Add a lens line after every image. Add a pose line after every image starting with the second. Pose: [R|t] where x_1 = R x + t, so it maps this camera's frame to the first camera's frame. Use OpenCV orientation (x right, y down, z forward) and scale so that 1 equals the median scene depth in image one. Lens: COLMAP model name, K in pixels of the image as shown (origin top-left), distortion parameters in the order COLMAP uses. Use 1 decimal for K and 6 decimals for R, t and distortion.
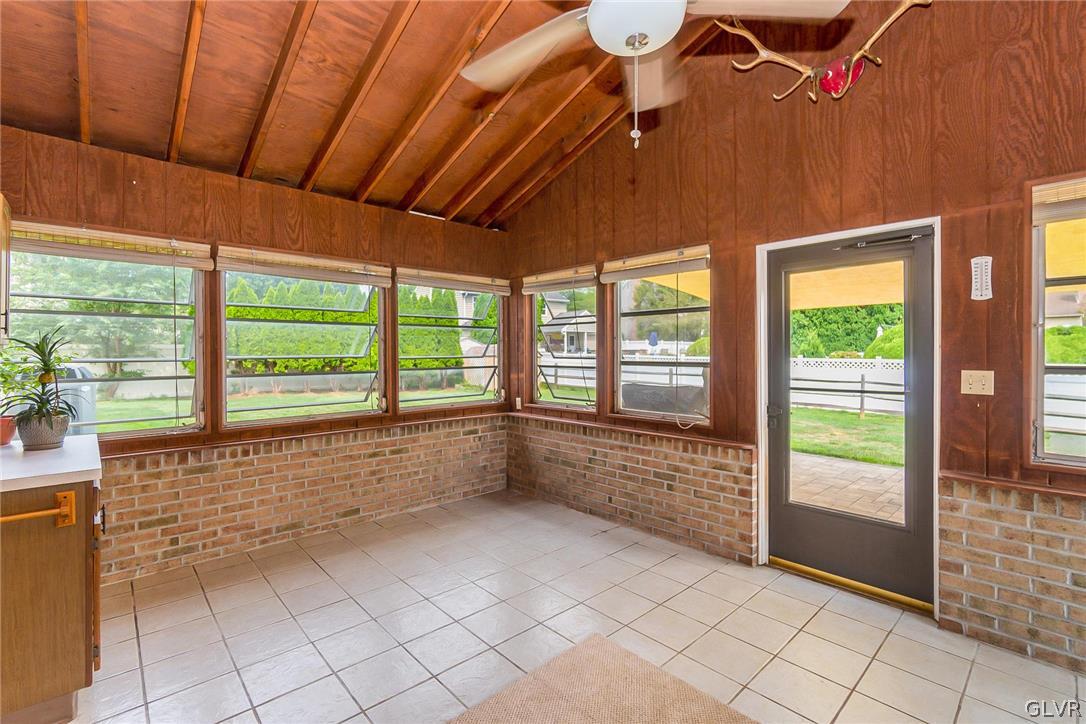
lens RADIAL K [[484.1, 0, 544.1], [0, 484.1, 359.8], [0, 0, 1]] dist [-0.000730, 0.000298]
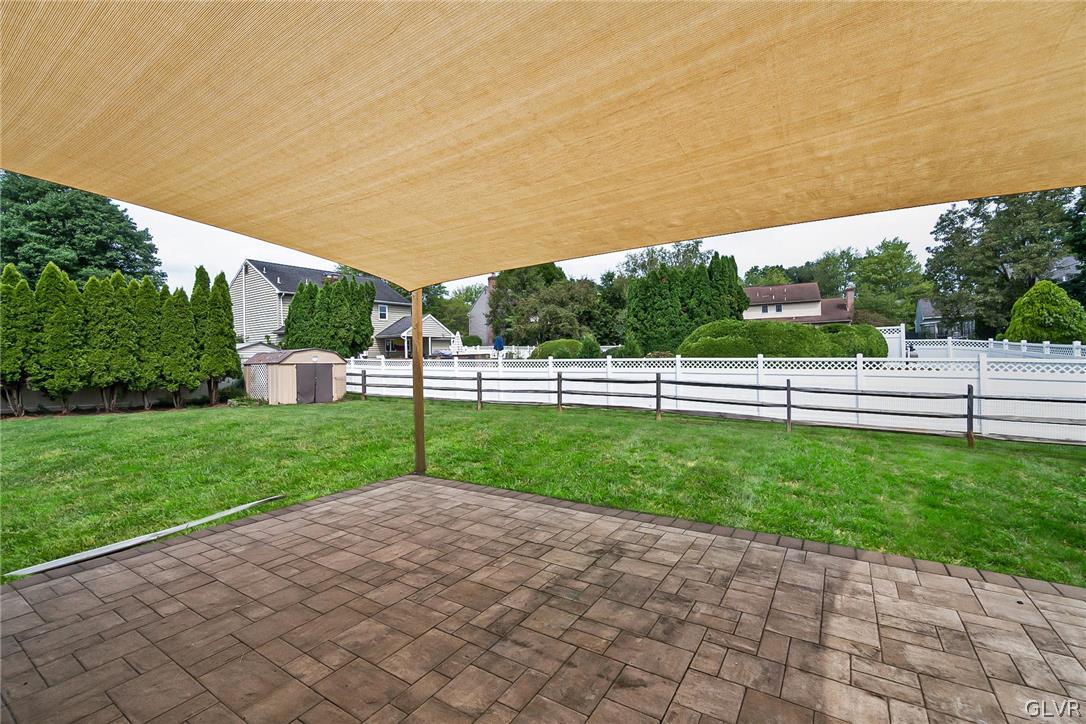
lens RADIAL K [[479.8, 0, 536.7], [0, 479.8, 359.5], [0, 0, 1]] dist [-0.003295, 0.000320]
pose [[0.967390, -0.019241, 0.252560, 0.117727], [0.022953, 0.999667, -0.011759, 0.005691], [-0.252249, 0.017173, 0.967510, 0.094641]]
